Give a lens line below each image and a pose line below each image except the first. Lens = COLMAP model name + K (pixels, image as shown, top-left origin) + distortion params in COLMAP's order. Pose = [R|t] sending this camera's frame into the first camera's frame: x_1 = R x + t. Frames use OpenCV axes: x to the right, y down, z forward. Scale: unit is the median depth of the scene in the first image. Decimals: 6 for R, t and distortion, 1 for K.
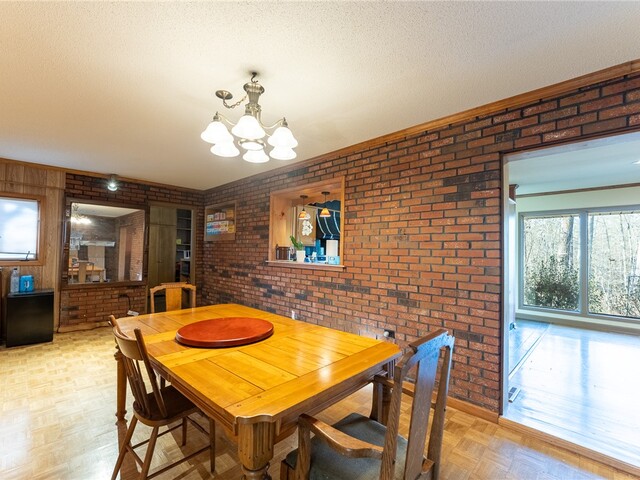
lens RADIAL K [[289.8, 0, 321.4], [0, 289.8, 244.6], [0, 0, 1]] dist [0.001866, -0.000434]
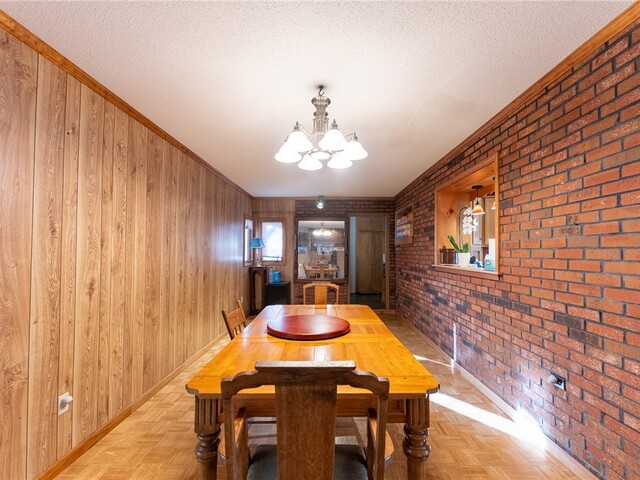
lens RADIAL K [[289.8, 0, 321.4], [0, 289.8, 244.6], [0, 0, 1]] dist [0.001866, -0.000434]
pose [[0.686285, -0.033946, -0.726540, 0.311002], [0.025358, 0.999420, -0.022743, 0.006304], [0.726890, -0.002815, 0.686748, 0.158250]]
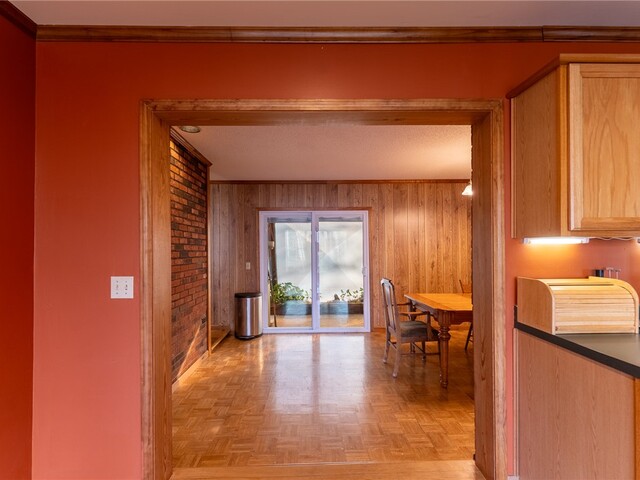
lens RADIAL K [[296.2, 0, 319.8], [0, 296.2, 243.5], [0, 0, 1]] dist [-0.001327, -0.000720]
pose [[-0.704381, -0.019634, -0.709550, 1.002687], [0.013789, 0.999050, -0.041333, 0.016277], [0.709688, -0.038898, -0.703442, 0.875608]]
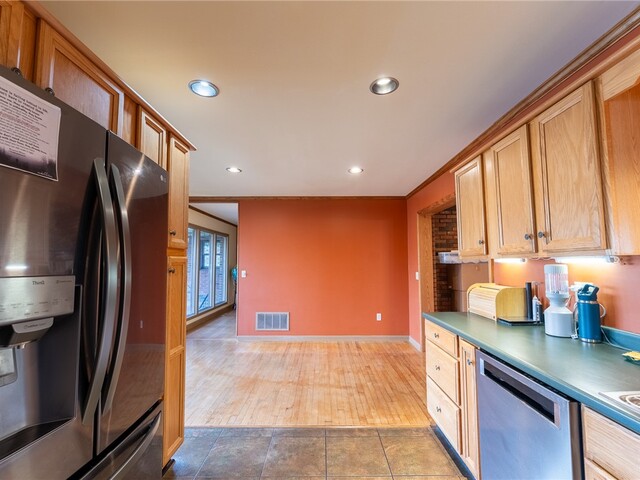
lens RADIAL K [[289.8, 0, 321.4], [0, 289.8, 244.6], [0, 0, 1]] dist [0.001866, -0.000434]
pose [[-0.691702, 0.032207, 0.721465, 0.193203], [-0.023844, 0.997442, -0.067388, 0.017585], [-0.721790, -0.063815, -0.689164, 1.614878]]
